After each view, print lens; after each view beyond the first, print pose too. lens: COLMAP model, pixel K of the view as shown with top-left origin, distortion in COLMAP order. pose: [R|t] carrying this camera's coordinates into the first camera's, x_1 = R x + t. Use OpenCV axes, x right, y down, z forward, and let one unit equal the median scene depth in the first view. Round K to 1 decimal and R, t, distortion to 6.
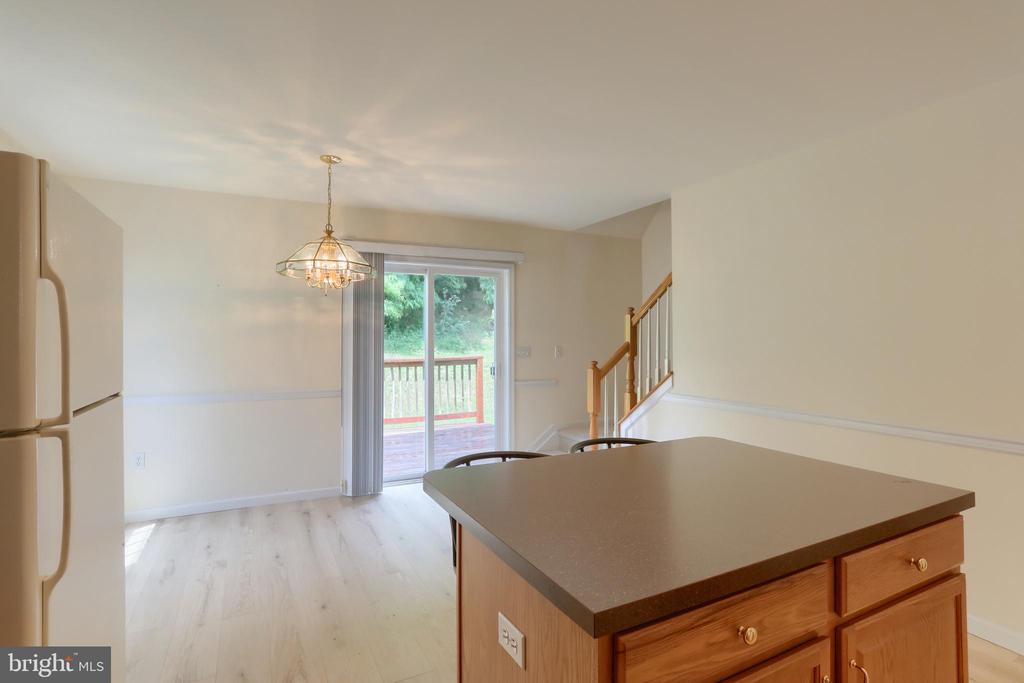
lens RADIAL K [[506.4, 0, 516.4], [0, 506.4, 332.2], [0, 0, 1]] dist [-0.000860, 0.000231]
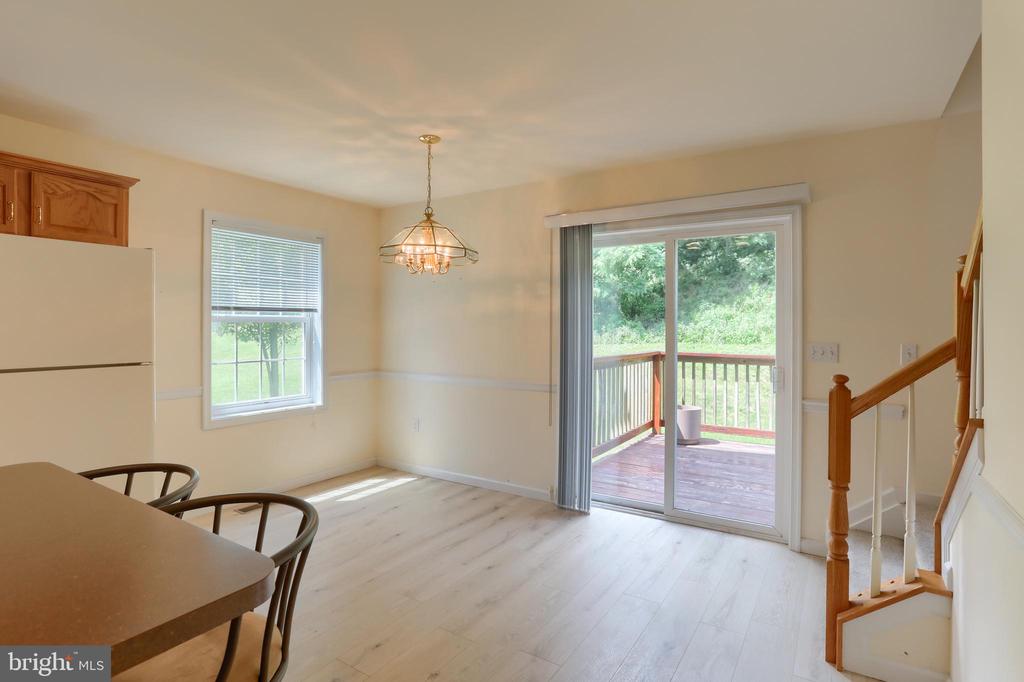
lens RADIAL K [[531.3, 0, 512.0], [0, 531.3, 326.0], [0, 0, 1]] dist [-0.050761, 0.000760]
pose [[0.510078, 0.001198, -0.860127, 0.452616], [0.008195, 0.999947, 0.006252, 0.004101], [0.860089, -0.010238, 0.510041, 0.498938]]
